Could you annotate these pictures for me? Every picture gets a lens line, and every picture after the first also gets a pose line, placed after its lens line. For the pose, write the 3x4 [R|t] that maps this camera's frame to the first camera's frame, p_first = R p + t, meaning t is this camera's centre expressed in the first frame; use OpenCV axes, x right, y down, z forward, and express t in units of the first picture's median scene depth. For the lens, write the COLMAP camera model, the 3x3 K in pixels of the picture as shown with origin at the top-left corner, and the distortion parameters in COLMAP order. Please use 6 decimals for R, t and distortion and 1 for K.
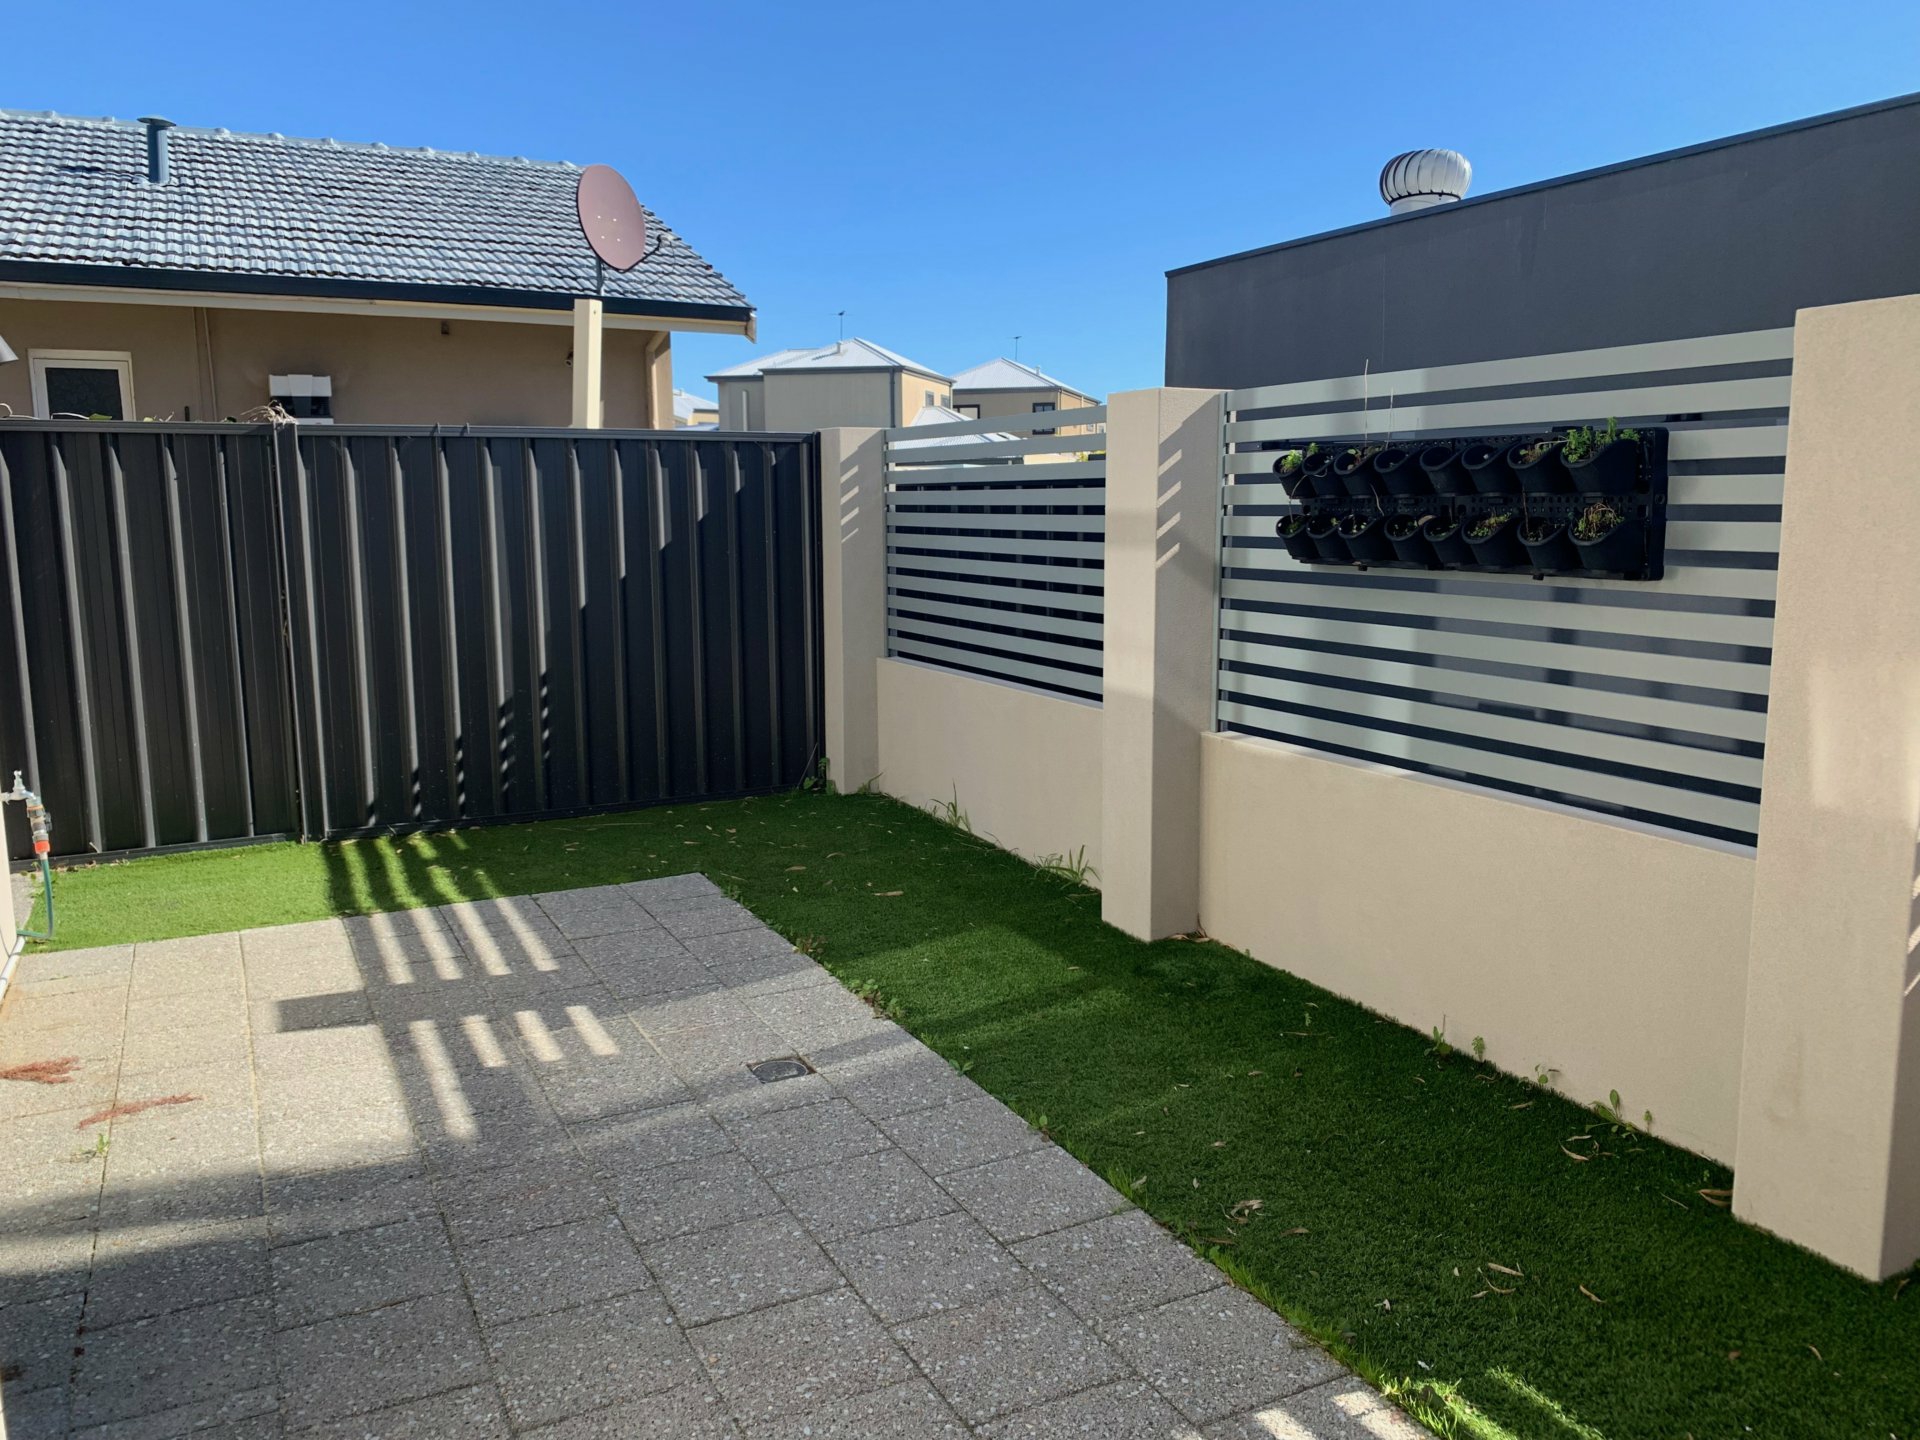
lens RADIAL K [[1477.6, 0, 969.7], [0, 1477.6, 719.1], [0, 0, 1]] dist [0.055635, -0.042511]
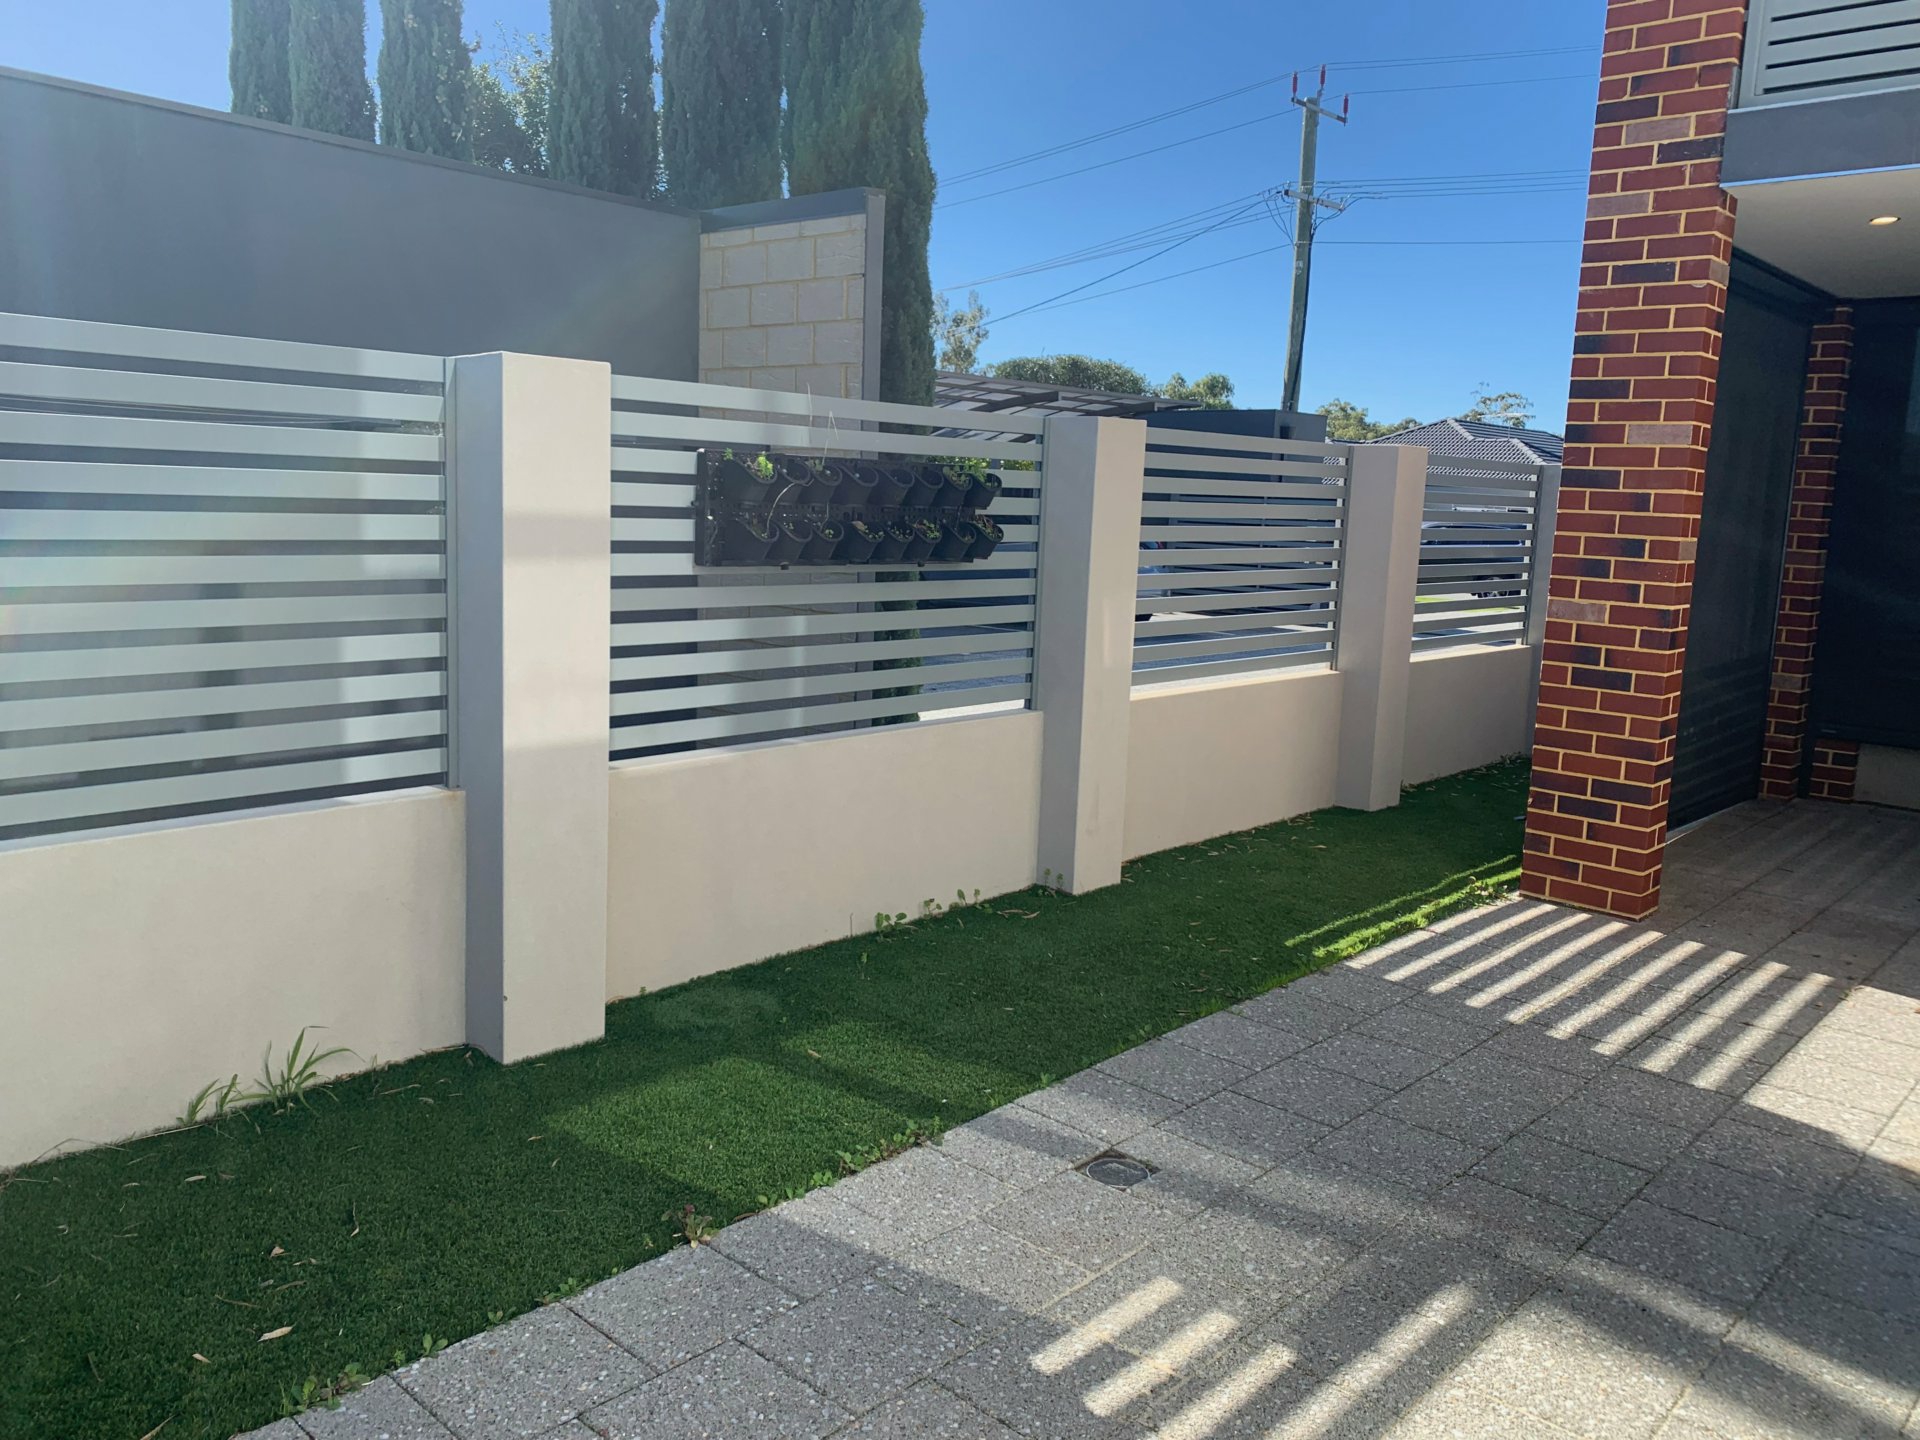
lens RADIAL K [[1477.6, 0, 975.8], [0, 1477.6, 699.6], [0, 0, 1]] dist [0.055635, -0.042511]
pose [[-0.358528, -0.142353, 0.922602, -0.874938], [0.101080, 0.976574, 0.189961, -0.213049], [-0.928031, 0.161363, -0.335740, 1.333353]]
